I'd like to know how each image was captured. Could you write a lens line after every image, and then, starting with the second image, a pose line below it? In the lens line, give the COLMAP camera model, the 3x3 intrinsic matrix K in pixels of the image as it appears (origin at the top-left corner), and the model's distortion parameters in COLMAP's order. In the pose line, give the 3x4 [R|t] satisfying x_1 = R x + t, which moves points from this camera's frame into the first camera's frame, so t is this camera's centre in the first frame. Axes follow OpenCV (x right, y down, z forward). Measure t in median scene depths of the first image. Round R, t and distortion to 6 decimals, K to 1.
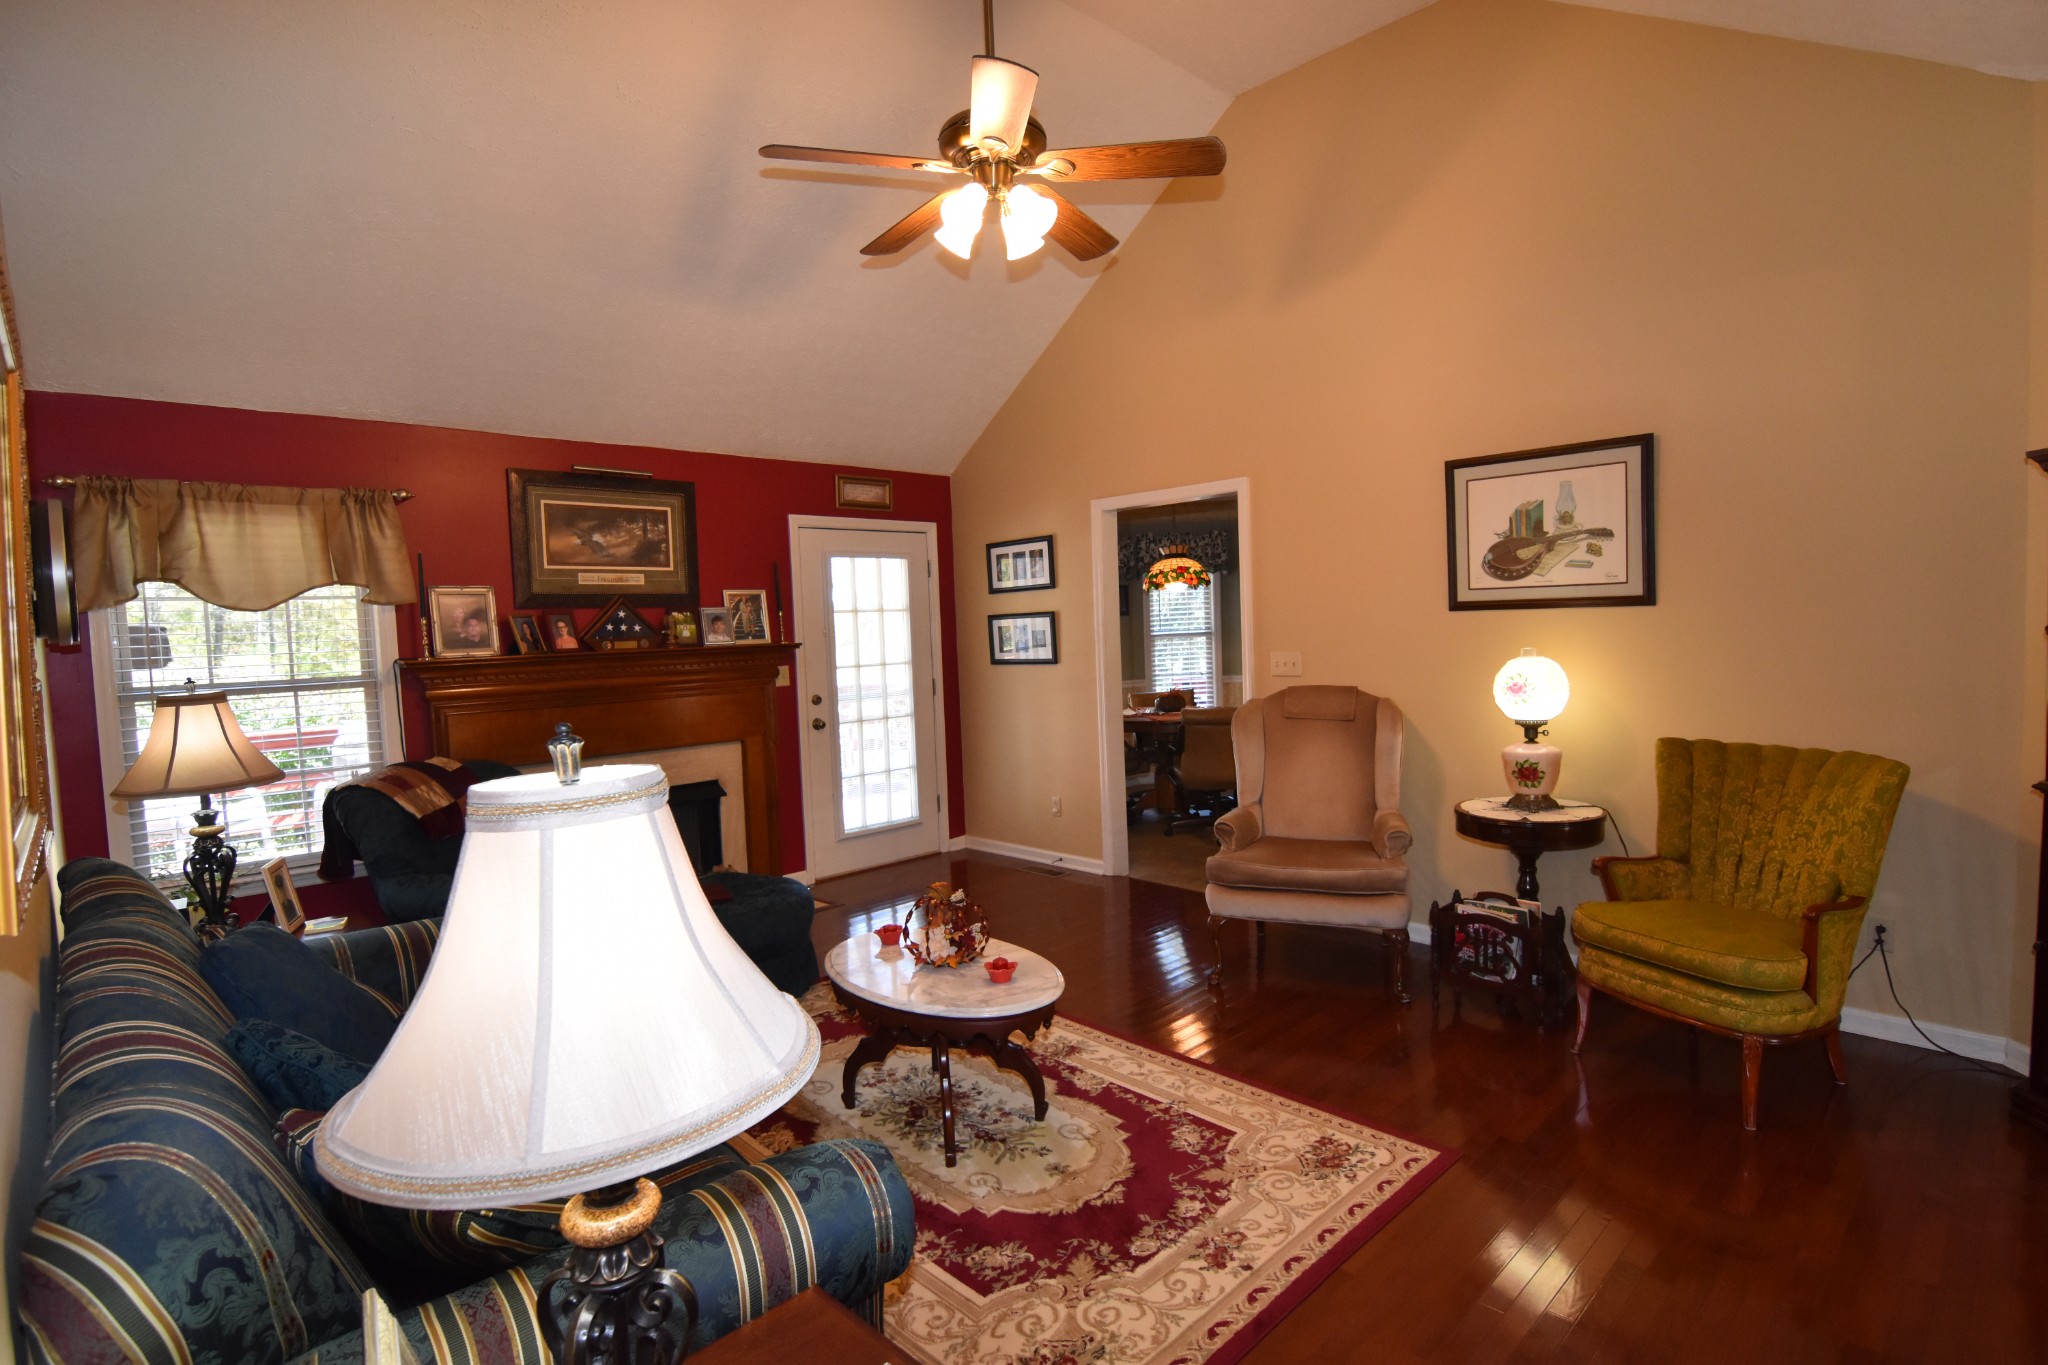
lens RADIAL K [[1000.7, 0, 1031.8], [0, 1000.7, 688.0], [0, 0, 1]] dist [-0.001460, -0.000853]
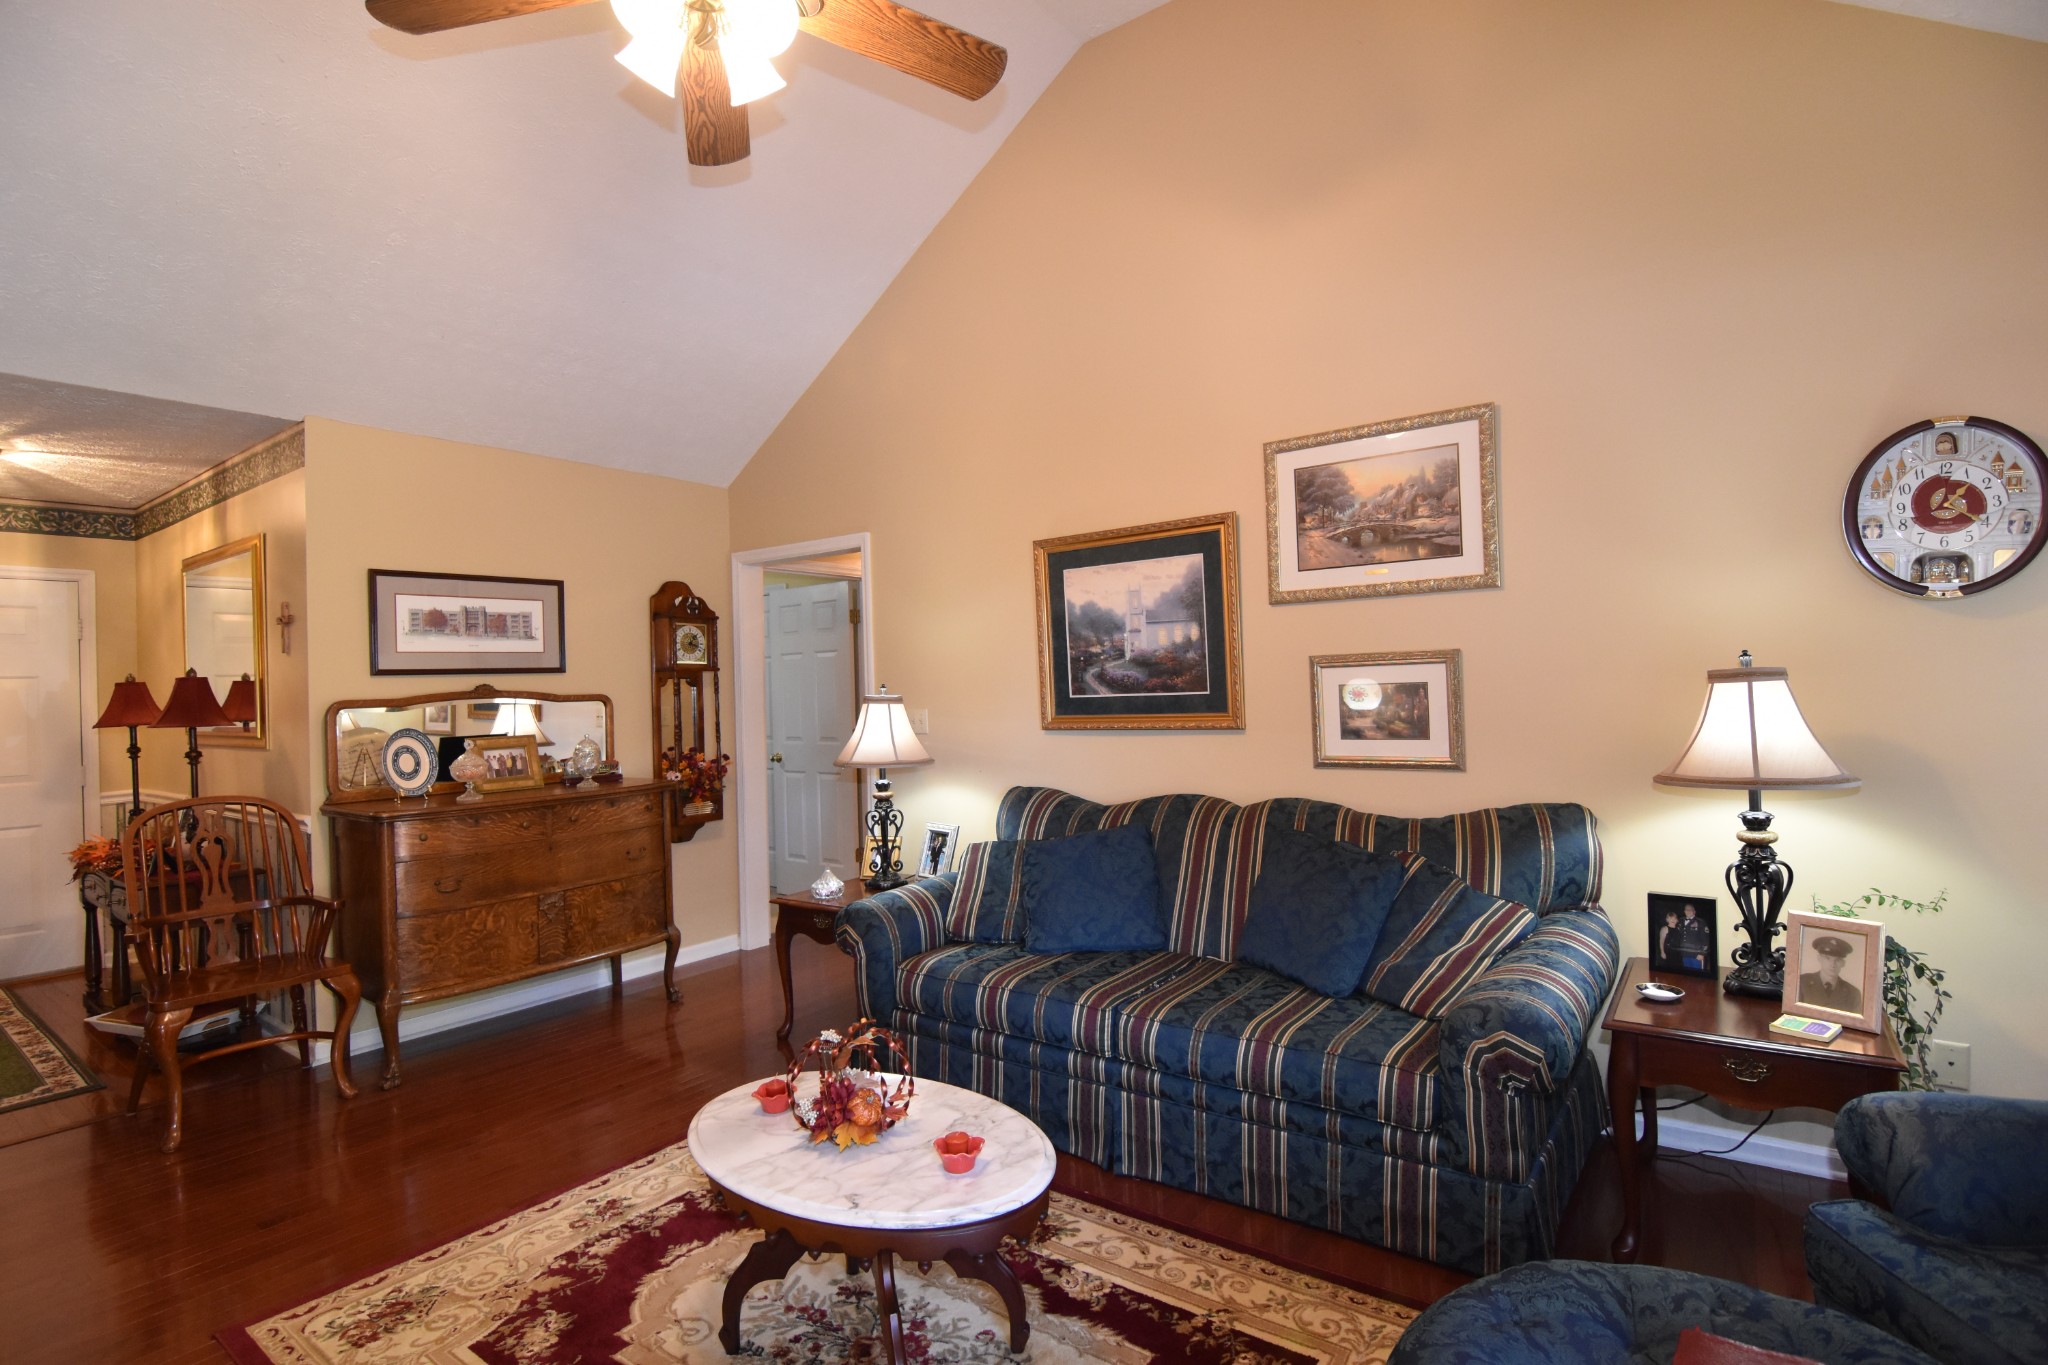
lens RADIAL K [[986.6, 0, 1025.3], [0, 986.6, 679.0], [0, 0, 1]] dist [-0.000999, -0.013279]
pose [[-0.984161, 0.063892, -0.165364, -0.082109], [0.054755, 0.996741, 0.059237, -0.051093], [0.168610, 0.049244, -0.984452, 1.261378]]
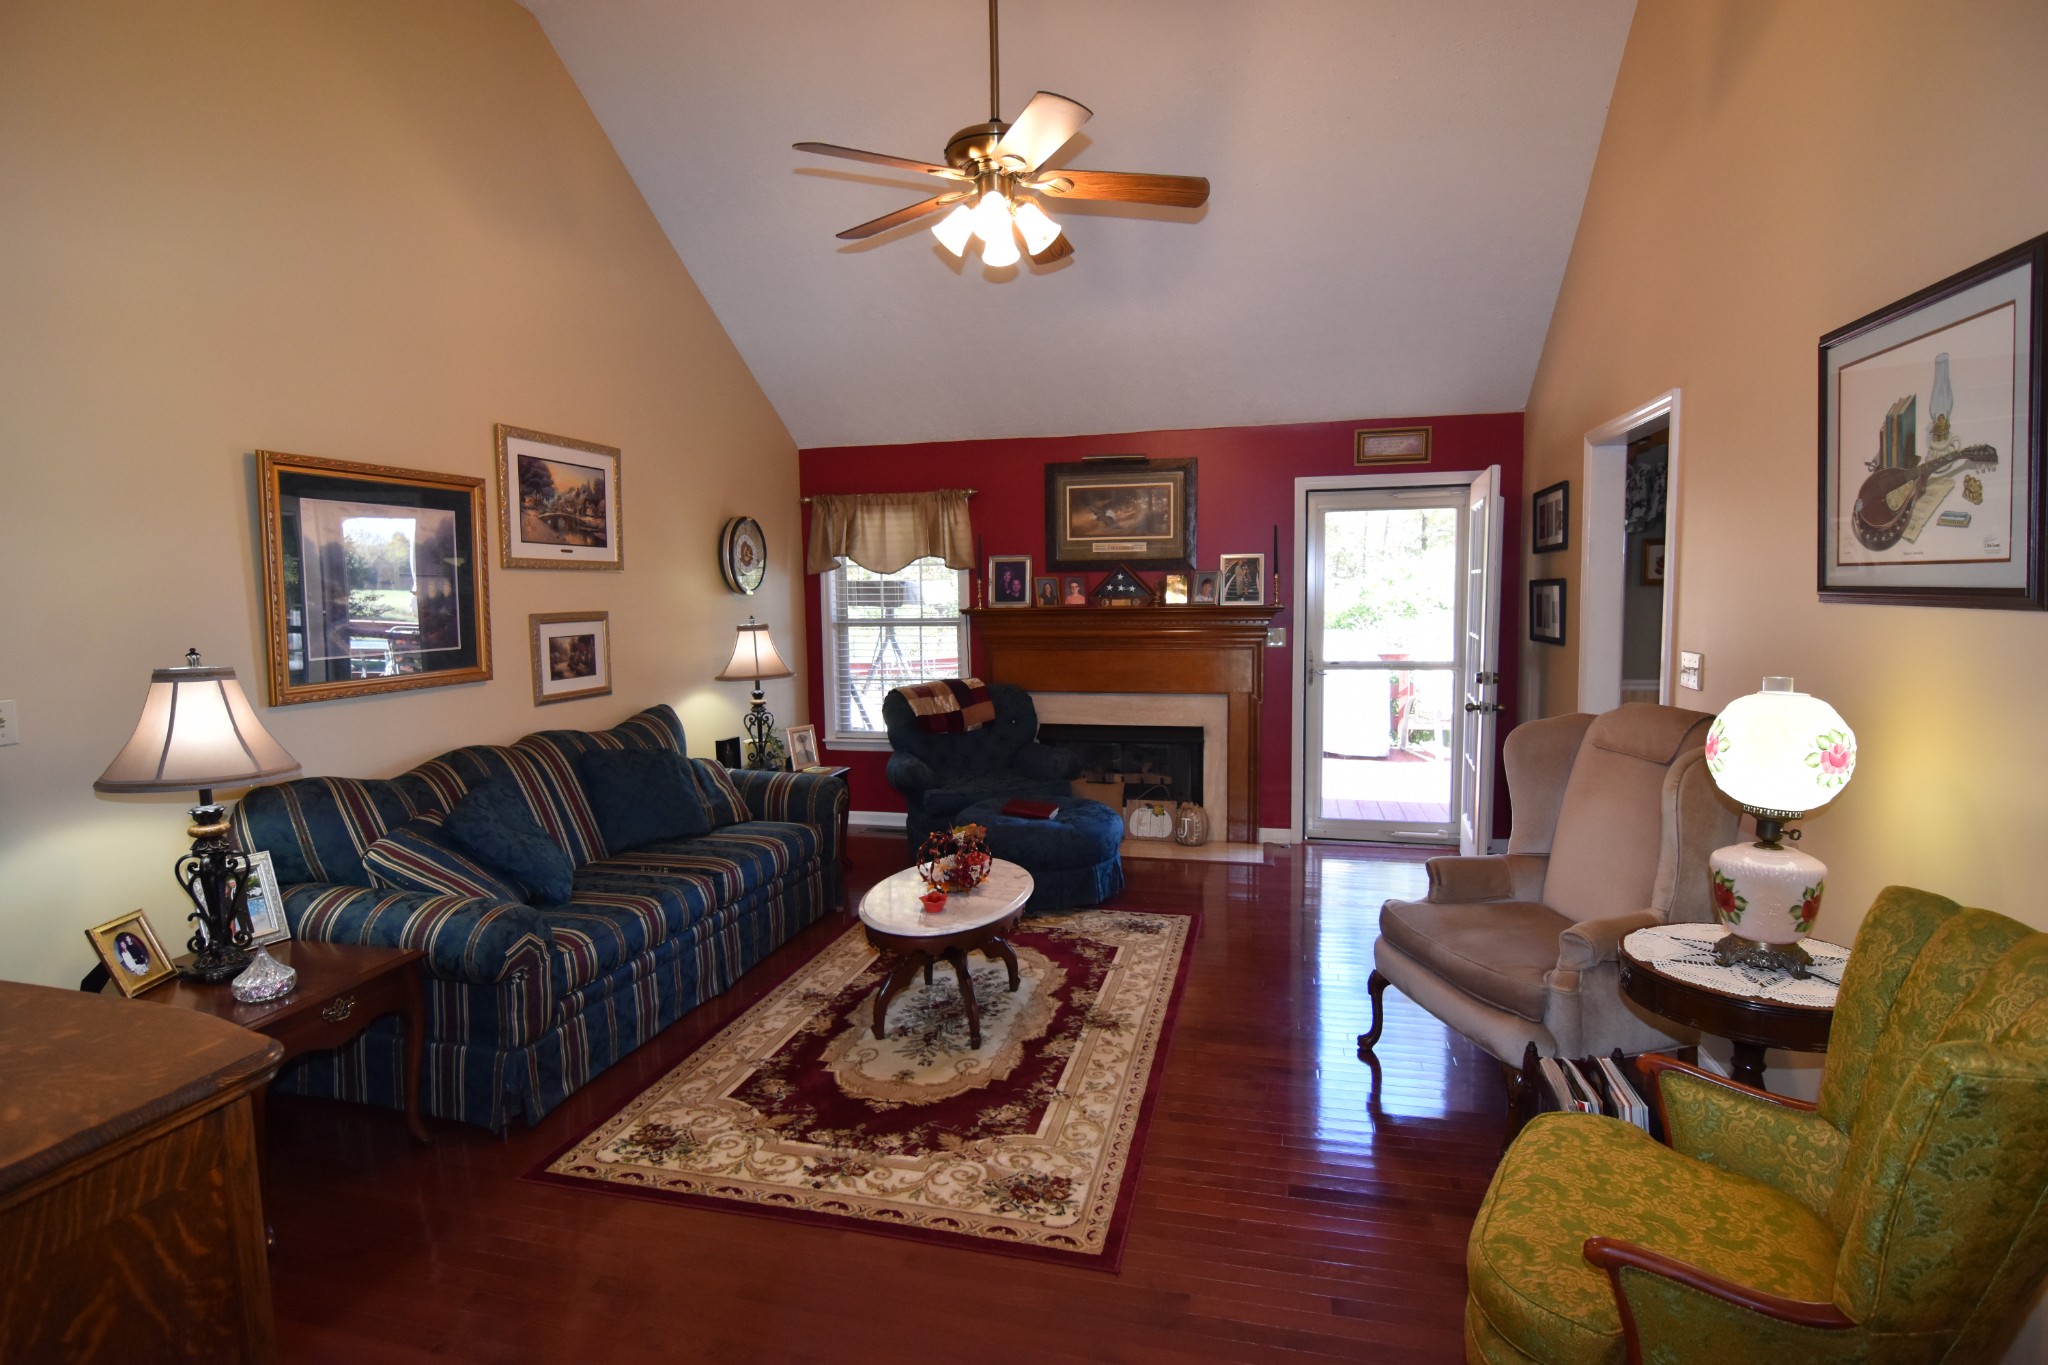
lens RADIAL K [[1000.7, 0, 1031.8], [0, 1000.7, 688.0], [0, 0, 1]] dist [-0.001460, -0.000853]
pose [[0.532867, 0.109808, -0.839044, 0.700564], [-0.059692, 0.993952, 0.092172, -0.057429], [0.844091, 0.000968, 0.536199, 0.337412]]
